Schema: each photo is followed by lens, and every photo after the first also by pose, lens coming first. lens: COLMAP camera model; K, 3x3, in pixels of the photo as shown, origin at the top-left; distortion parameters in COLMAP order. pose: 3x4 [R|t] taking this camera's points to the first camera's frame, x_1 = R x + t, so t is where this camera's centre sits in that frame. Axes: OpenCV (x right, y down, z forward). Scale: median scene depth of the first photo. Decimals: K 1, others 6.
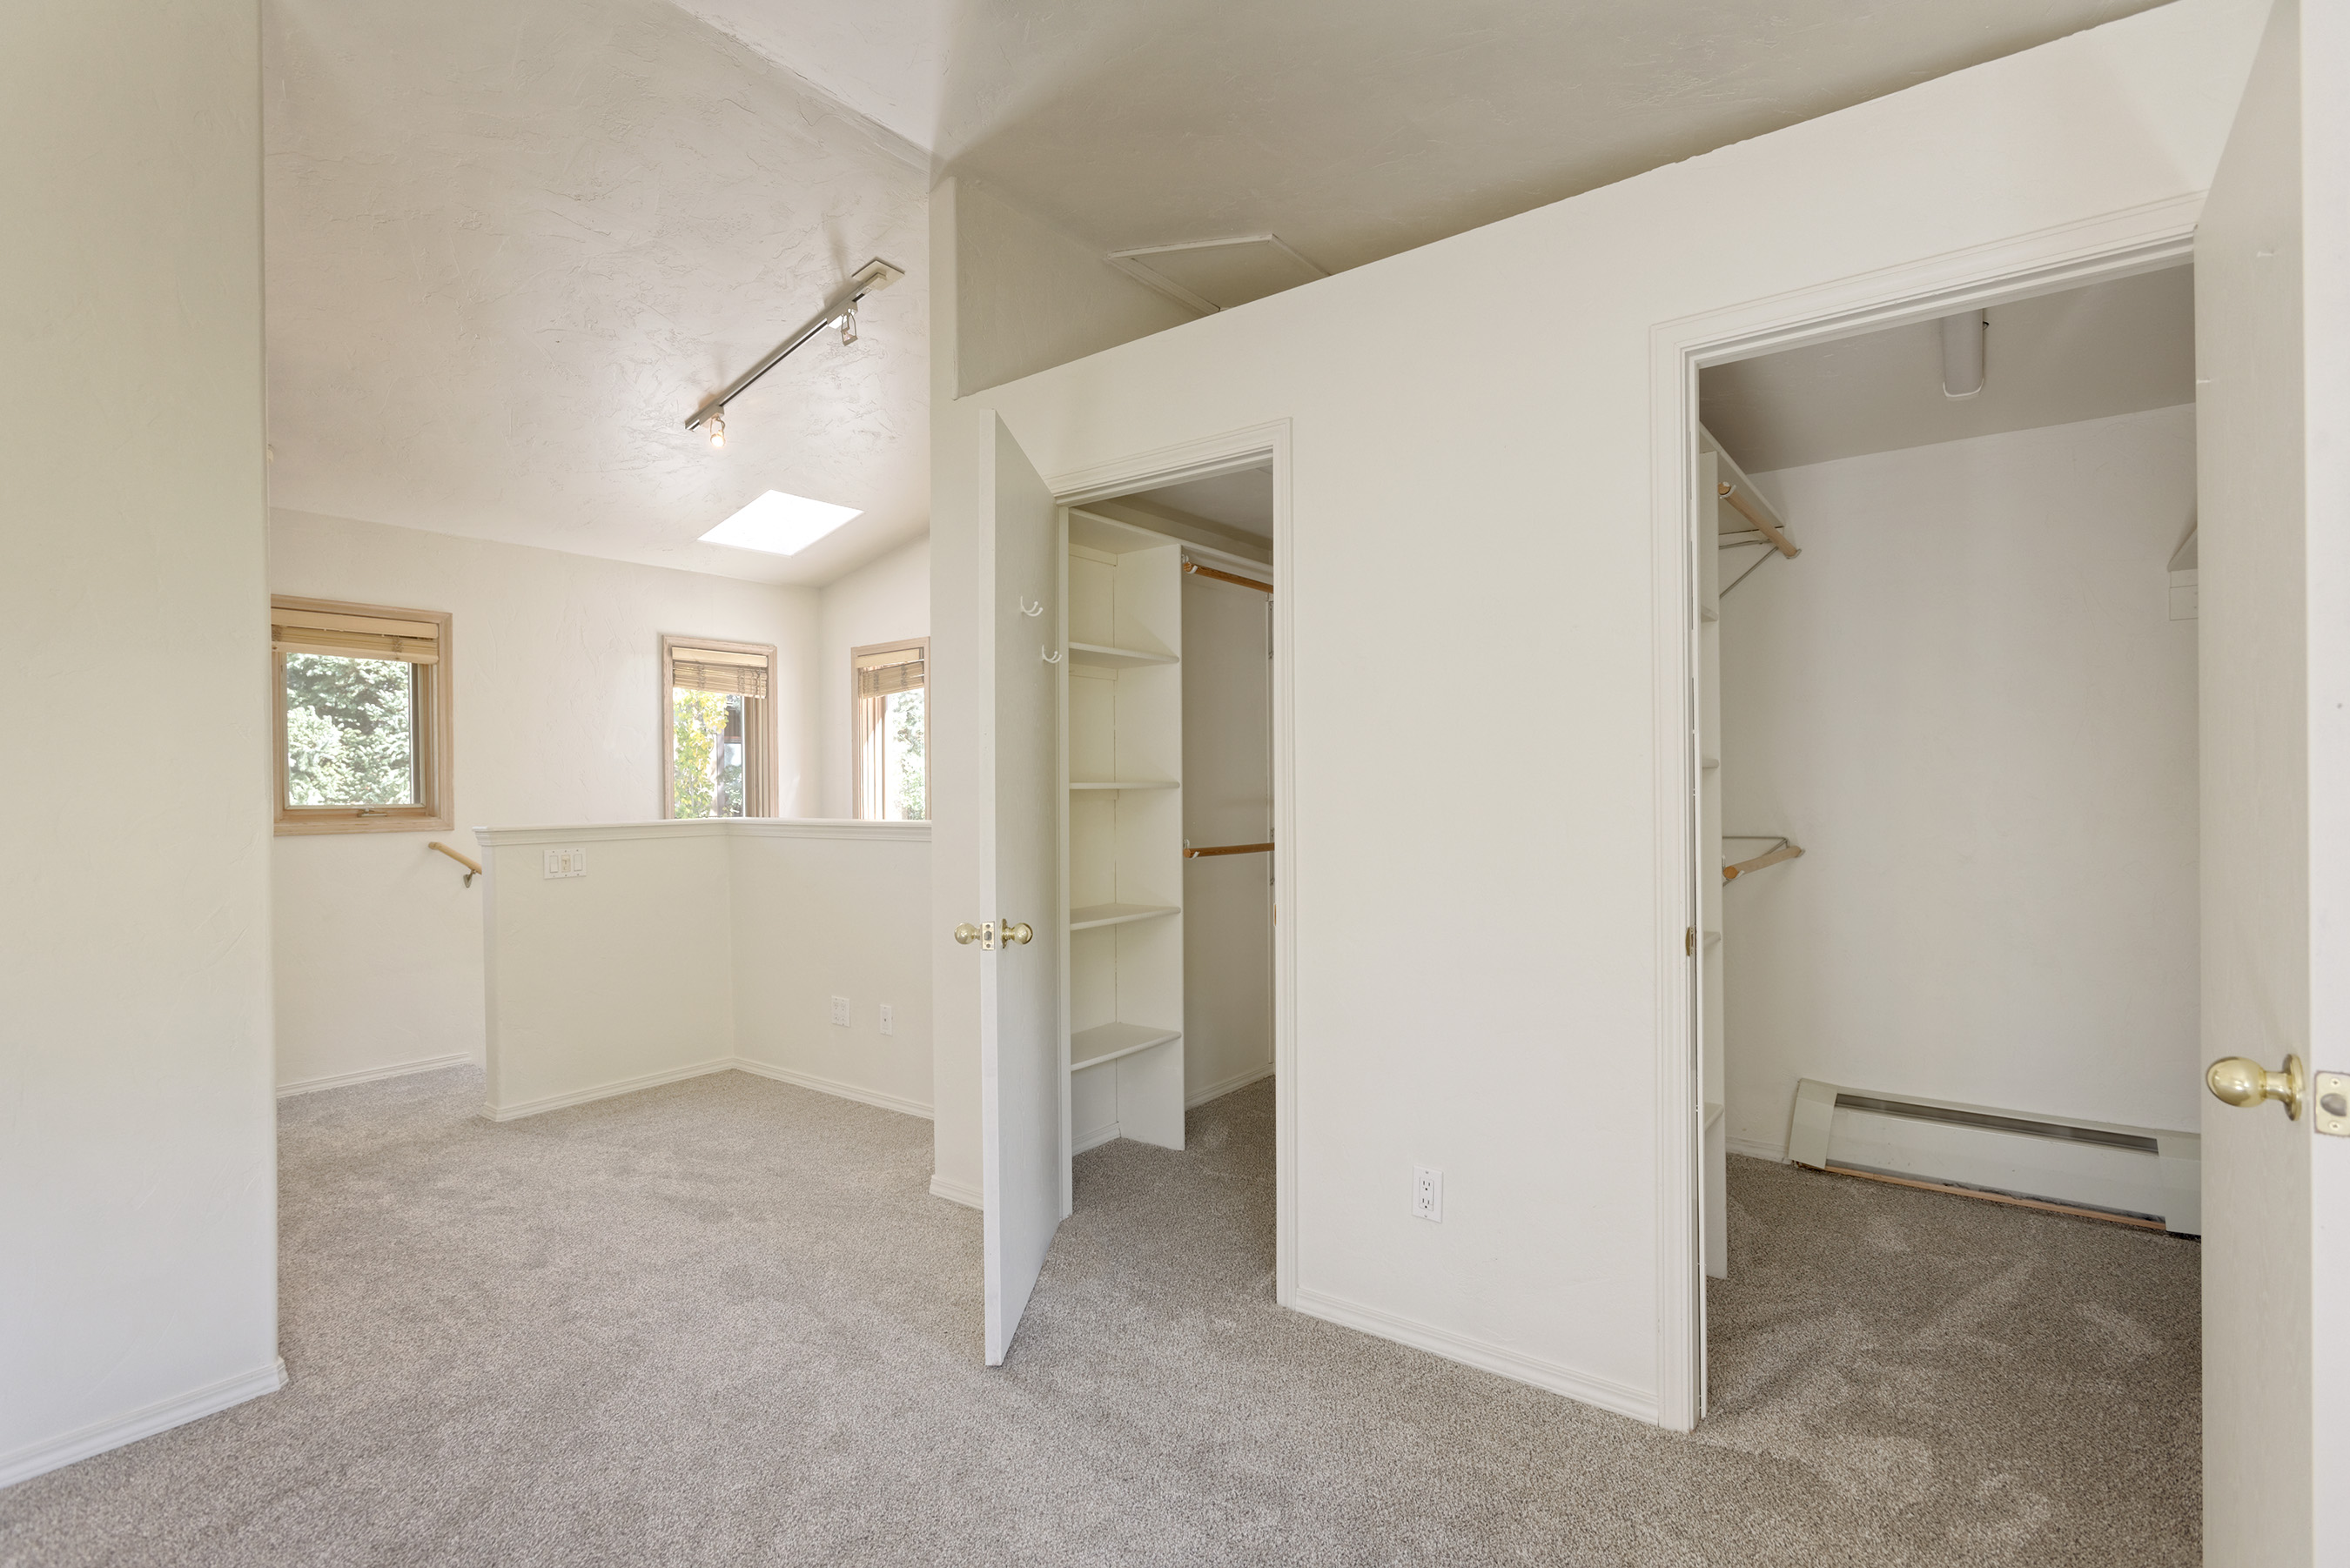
lens RADIAL K [[1115.9, 0, 1174.0], [0, 1115.9, 782.5], [0, 0, 1]] dist [-0.011471, 0.004227]
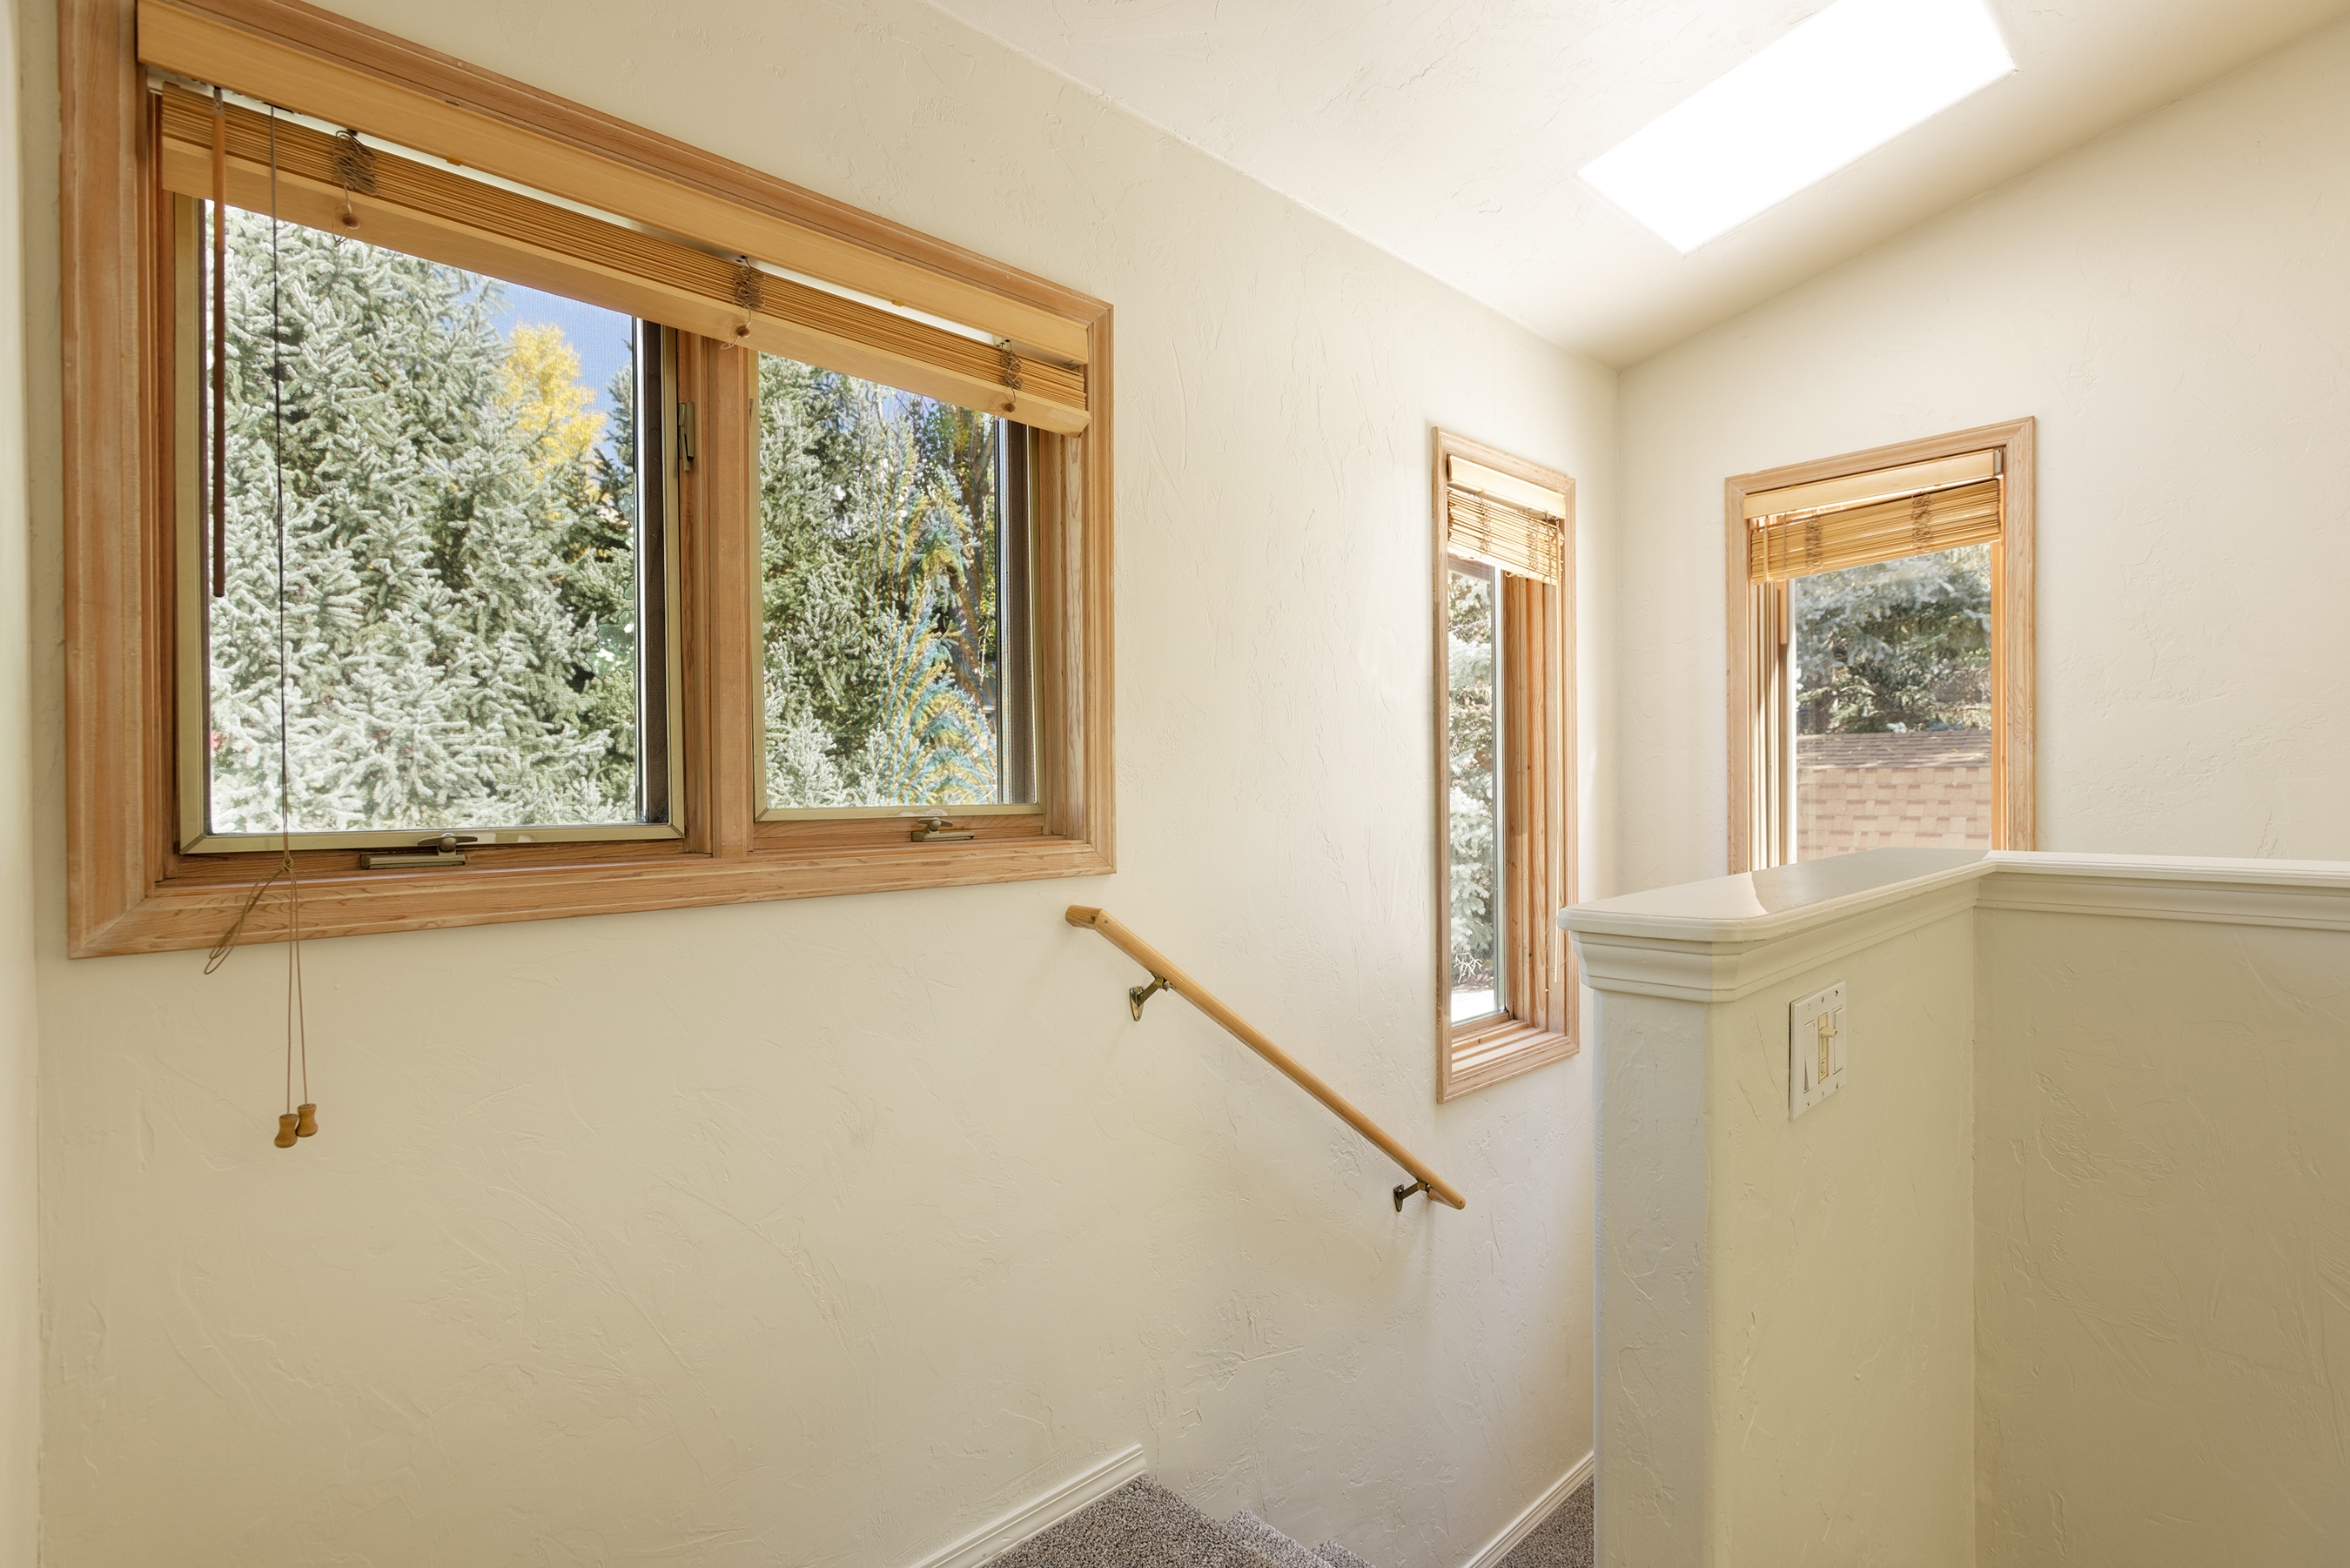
lens RADIAL K [[1115.9, 0, 1175.5], [0, 1115.9, 786.8], [0, 0, 1]] dist [-0.011471, 0.004227]
pose [[0.984677, 0.004427, -0.174334, -0.557754], [-0.002693, 0.999945, 0.010182, 0.009174], [0.174369, -0.009556, 0.984634, 0.622076]]
